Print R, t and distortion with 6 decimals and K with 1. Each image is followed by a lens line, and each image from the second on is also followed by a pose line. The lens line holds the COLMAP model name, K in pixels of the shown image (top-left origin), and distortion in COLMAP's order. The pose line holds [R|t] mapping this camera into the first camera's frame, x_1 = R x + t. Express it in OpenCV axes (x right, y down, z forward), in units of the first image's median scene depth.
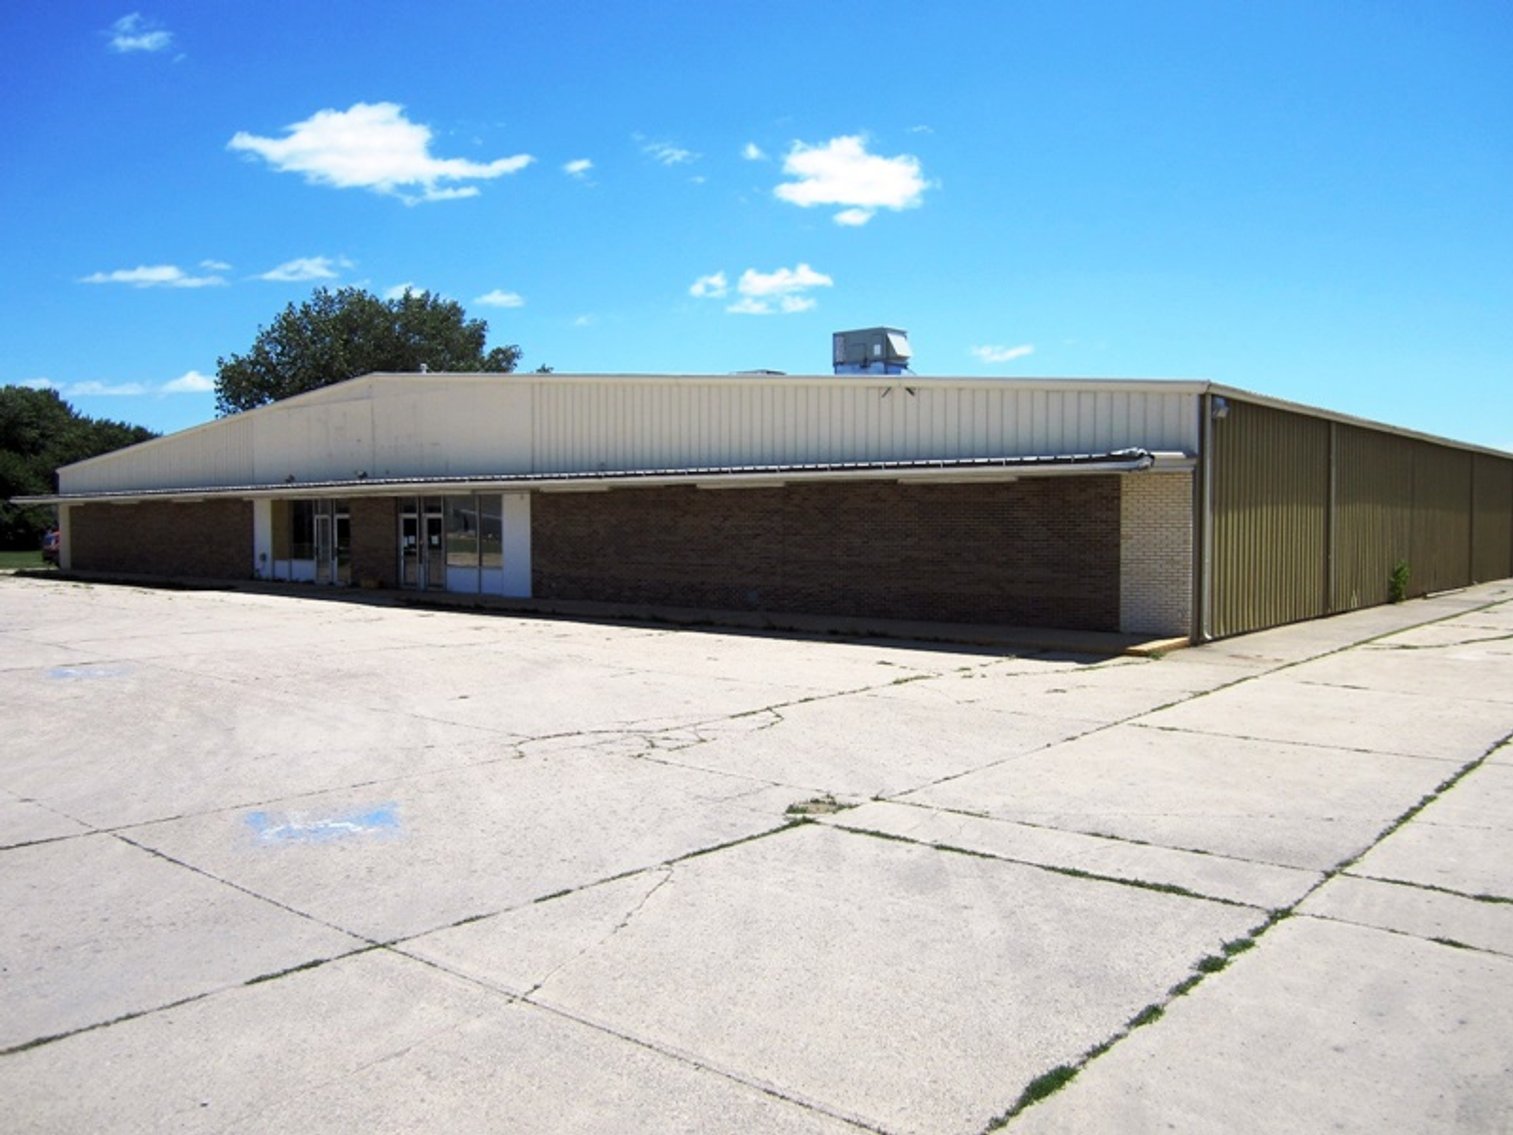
lens RADIAL K [[1265.8, 0, 757.9], [0, 1265.8, 562.6], [0, 0, 1]] dist [-0.055983, 0.015027]
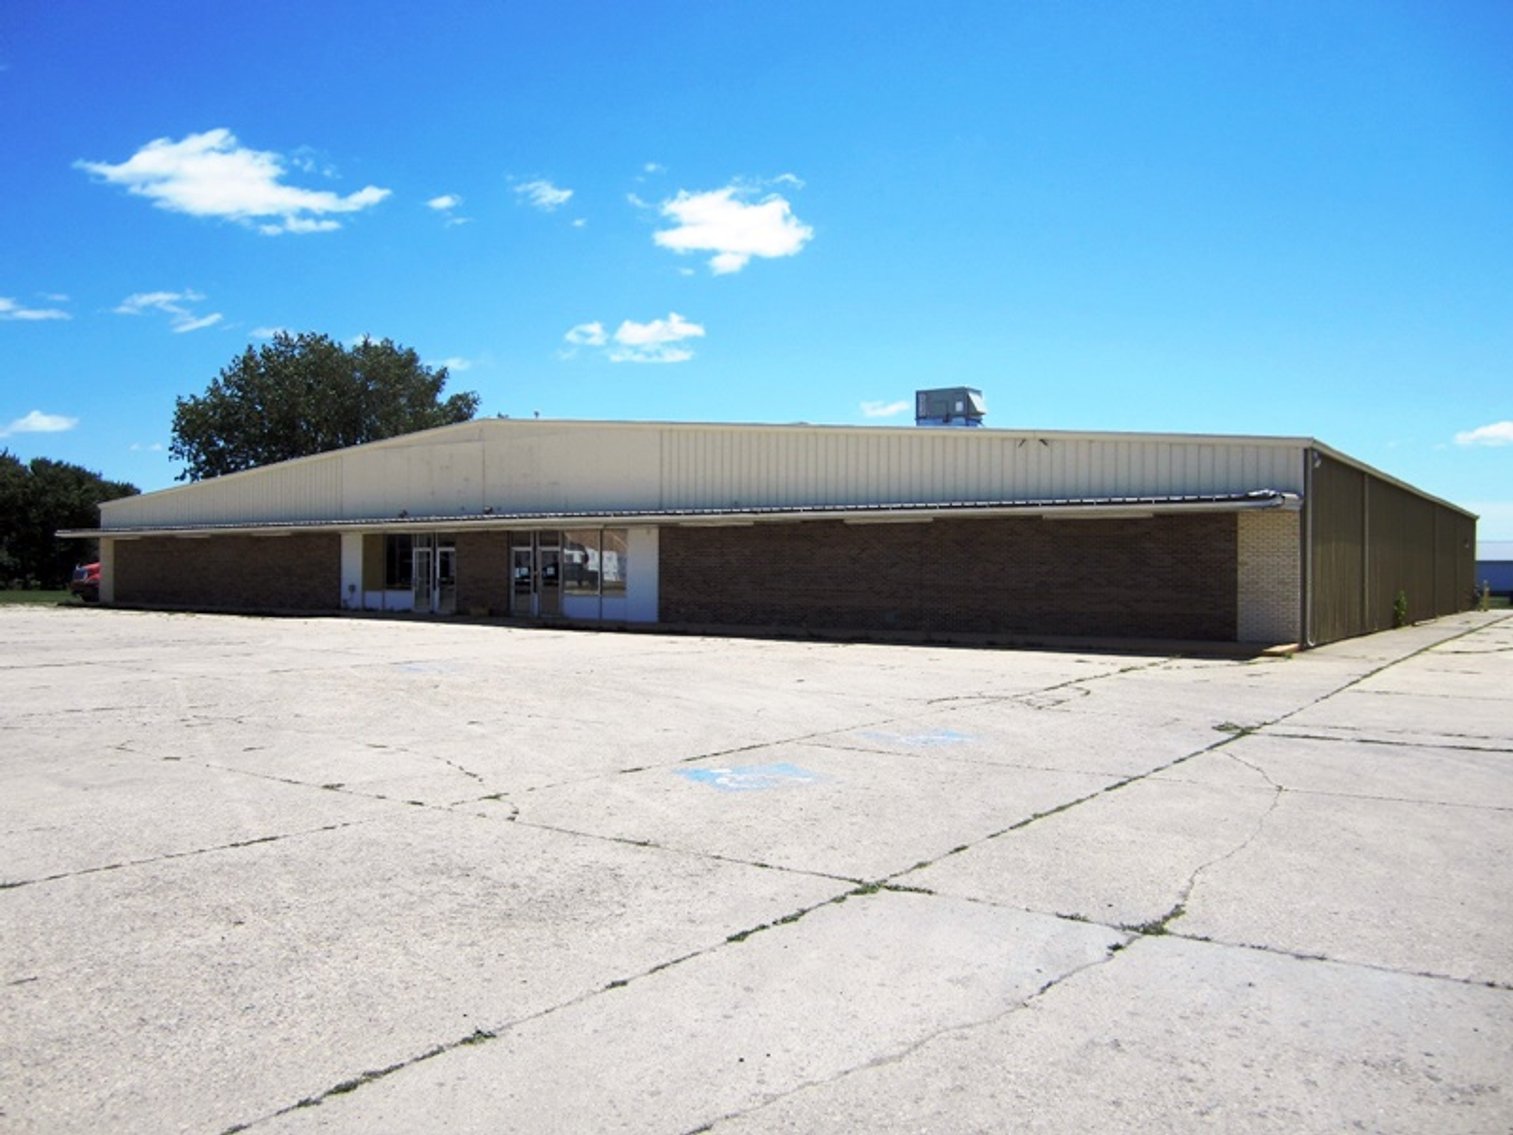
lens RADIAL K [[1265.8, 0, 764.9], [0, 1265.8, 542.7], [0, 0, 1]] dist [-0.055983, 0.015027]
pose [[0.995336, 0.009041, 0.096043, -0.190795], [-0.003692, 0.998439, -0.055730, 0.019549], [-0.096397, 0.055115, 0.993816, -0.114854]]
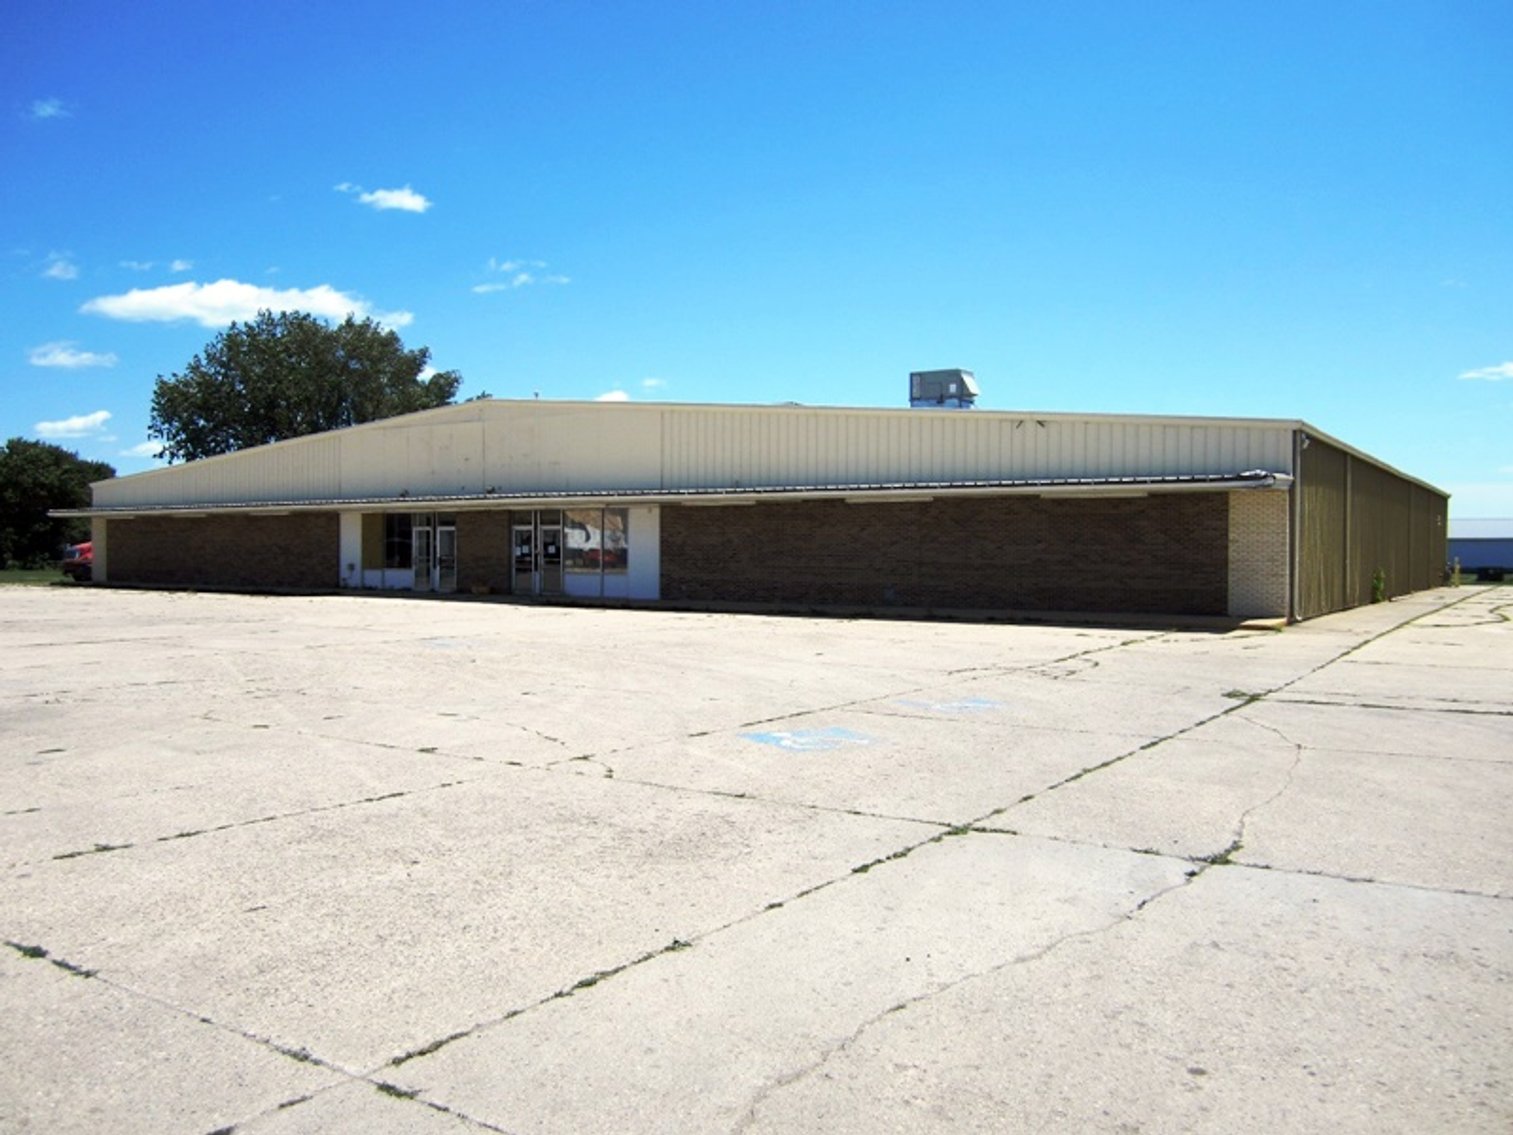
lens RADIAL K [[1265.8, 0, 767.6], [0, 1265.8, 537.7], [0, 0, 1]] dist [-0.055983, 0.015027]
pose [[0.992789, 0.006115, 0.119722, -0.216874], [-0.001012, 0.999090, -0.042632, 0.020690], [-0.119874, 0.042204, 0.991892, -0.136432]]
